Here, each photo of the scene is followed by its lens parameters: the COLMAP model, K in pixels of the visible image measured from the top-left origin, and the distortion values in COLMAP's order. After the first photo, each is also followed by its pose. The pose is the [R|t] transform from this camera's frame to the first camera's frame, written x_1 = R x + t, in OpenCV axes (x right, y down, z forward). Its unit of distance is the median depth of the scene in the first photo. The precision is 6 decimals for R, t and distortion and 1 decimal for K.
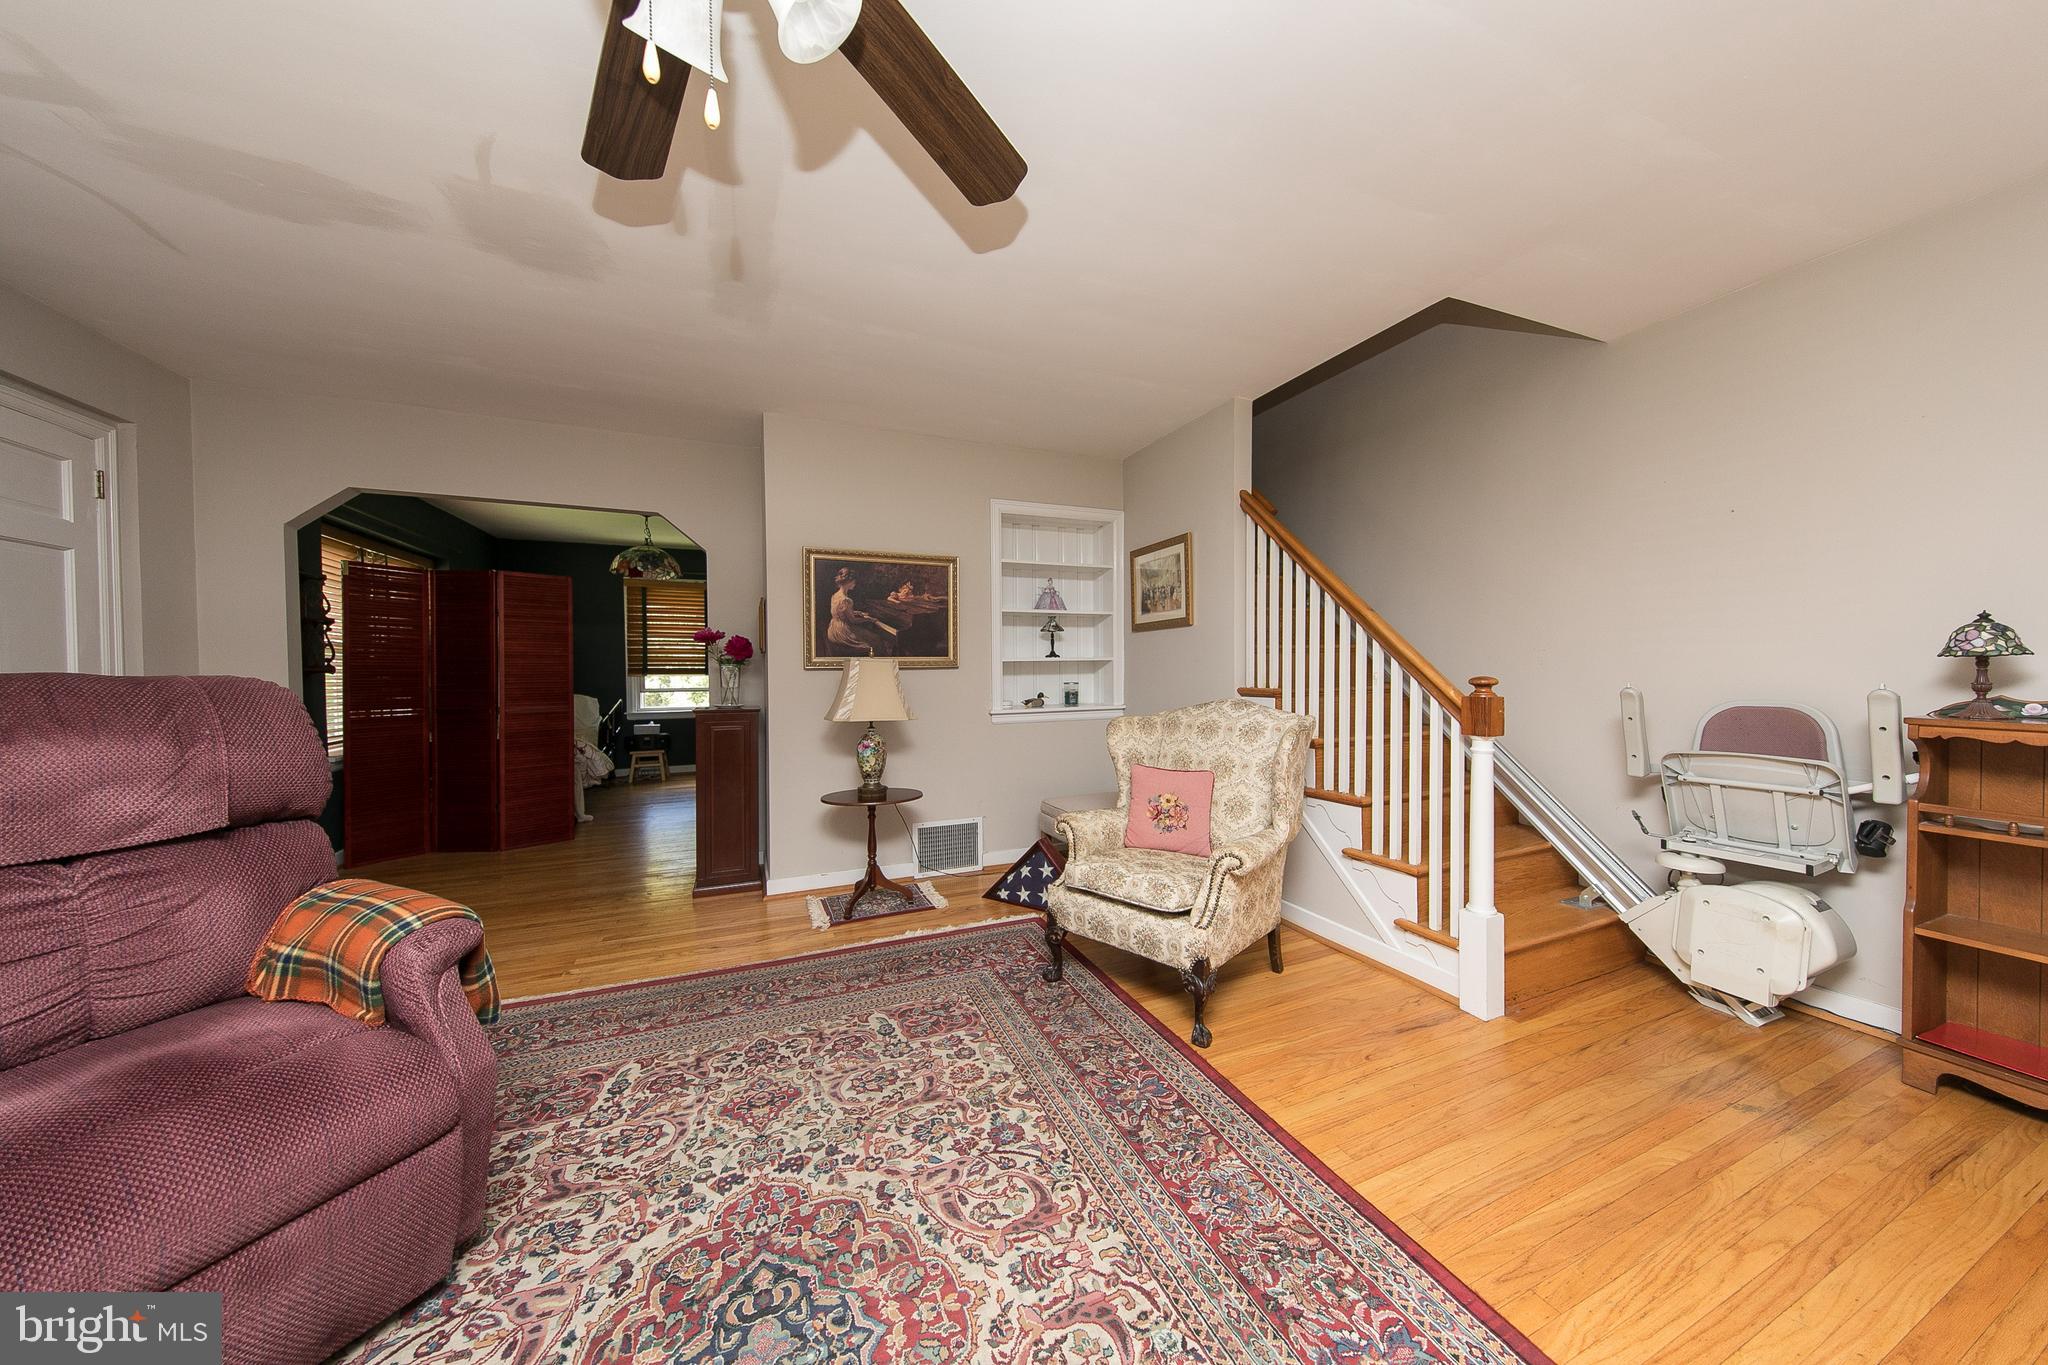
lens RADIAL K [[670.0, 0, 1034.5], [0, 670.0, 664.2], [0, 0, 1]] dist [0.009293, -0.000773]
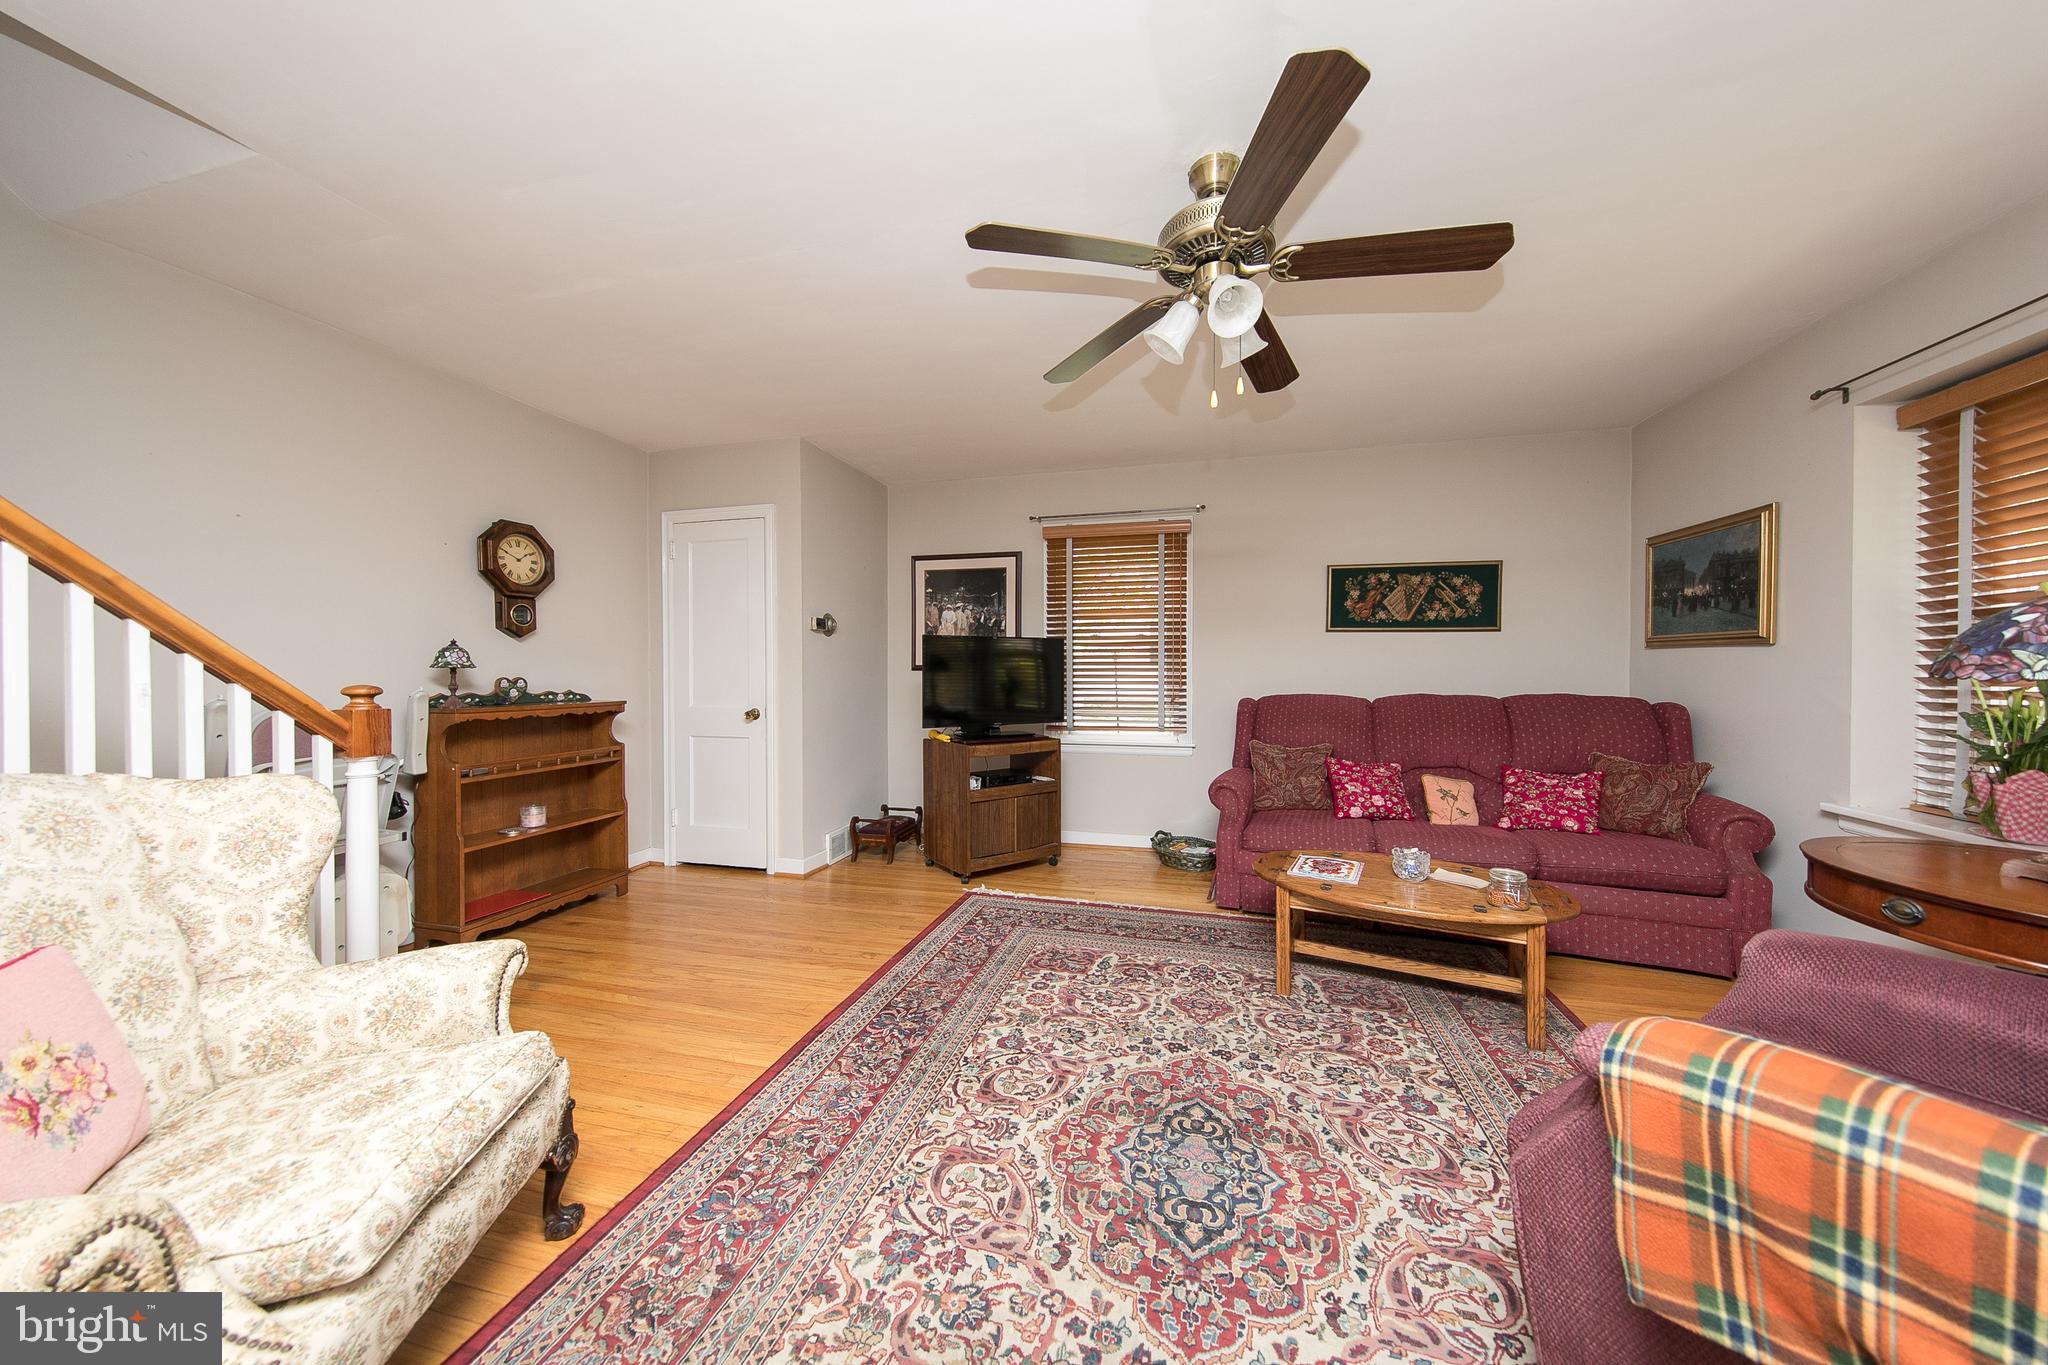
lens RADIAL K [[670.0, 0, 1028.8], [0, 670.0, 683.0], [0, 0, 1]] dist [0.009293, -0.000773]
pose [[-0.784772, -0.000990, 0.619784, -0.829708], [0.005831, 0.999943, 0.008981, 0.022105], [-0.619757, 0.010662, -0.784721, 1.925892]]
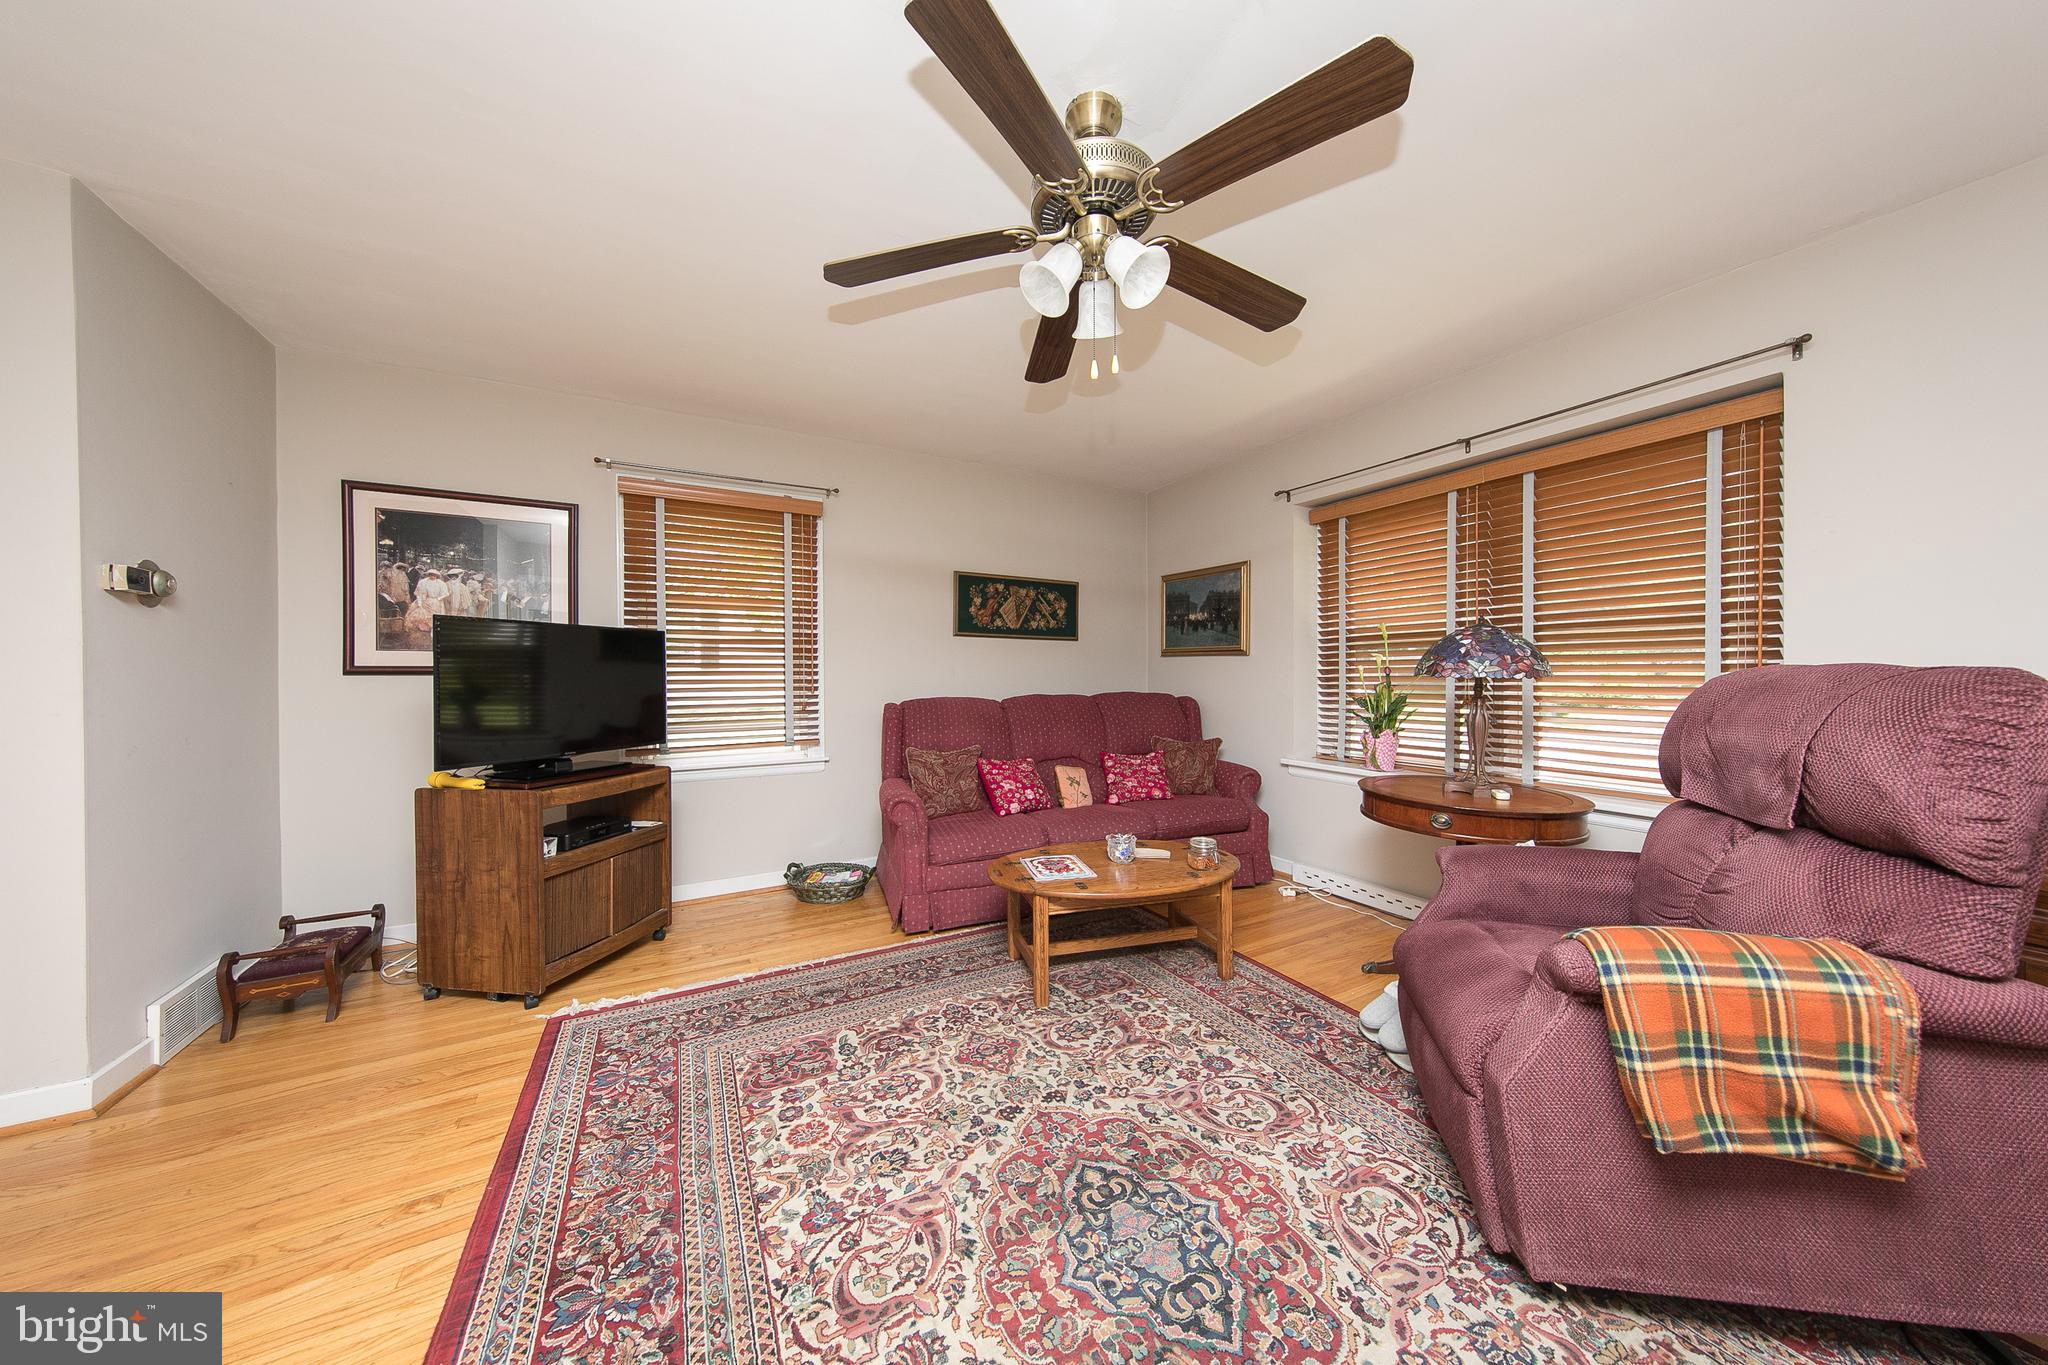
lens RADIAL K [[670.0, 0, 1034.5], [0, 670.0, 683.0], [0, 0, 1]] dist [0.009293, -0.000773]
pose [[-0.994688, 0.014852, -0.101862, -0.071665], [0.013828, 0.999847, 0.010754, 0.015142], [0.102006, 0.009289, -0.994740, 1.829405]]
